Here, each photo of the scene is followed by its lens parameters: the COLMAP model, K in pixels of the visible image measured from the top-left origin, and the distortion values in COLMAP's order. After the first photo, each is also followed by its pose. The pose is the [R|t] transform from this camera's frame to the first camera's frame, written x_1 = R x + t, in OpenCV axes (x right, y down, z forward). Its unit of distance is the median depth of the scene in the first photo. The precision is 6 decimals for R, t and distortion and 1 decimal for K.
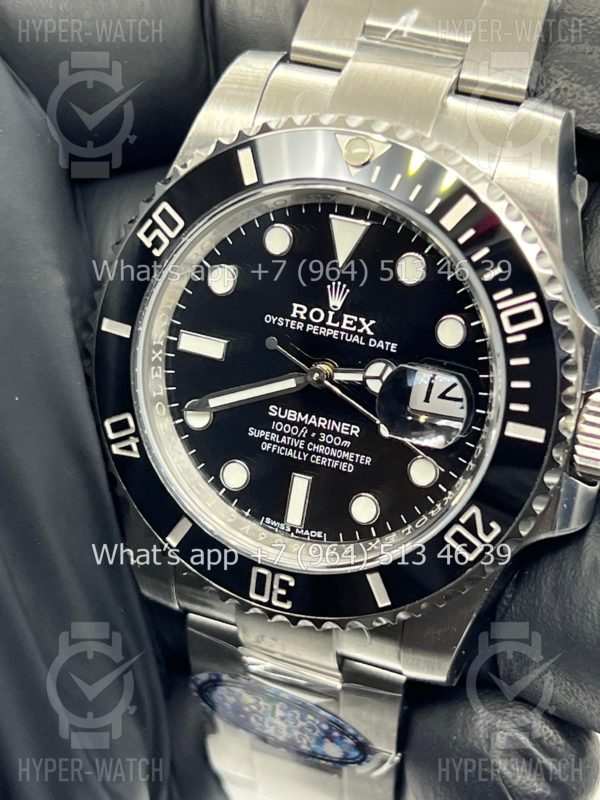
lens RADIAL K [[1832.2, 0, 300.0], [0, 1832.2, 400.0], [0, 0, 1]] dist [0.155073, -0.470065]
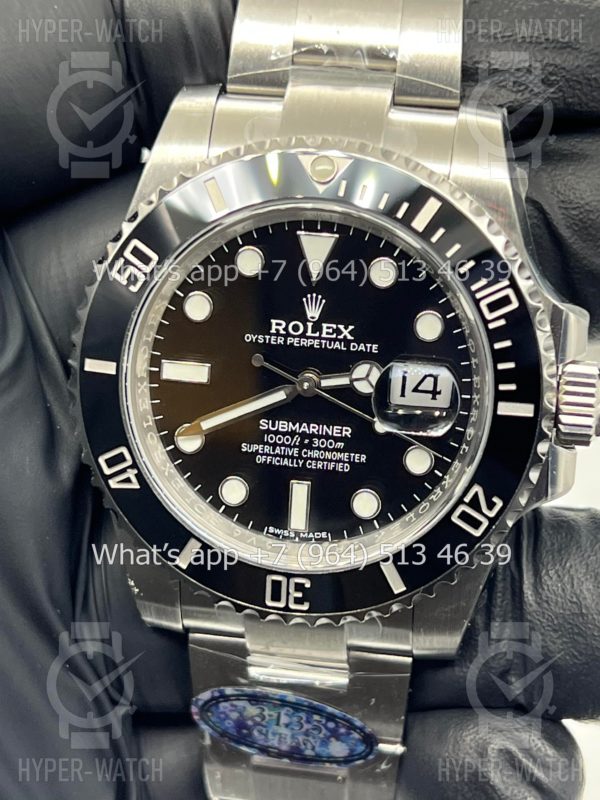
lens RADIAL K [[1832.2, 0, 300.0], [0, 1832.2, 400.0], [0, 0, 1]] dist [0.155073, -0.470065]
pose [[0.974790, -0.136042, 0.176853, -0.180250], [0.138880, 0.990302, -0.003706, -0.001237], [-0.174634, 0.028174, 0.984230, -0.033150]]
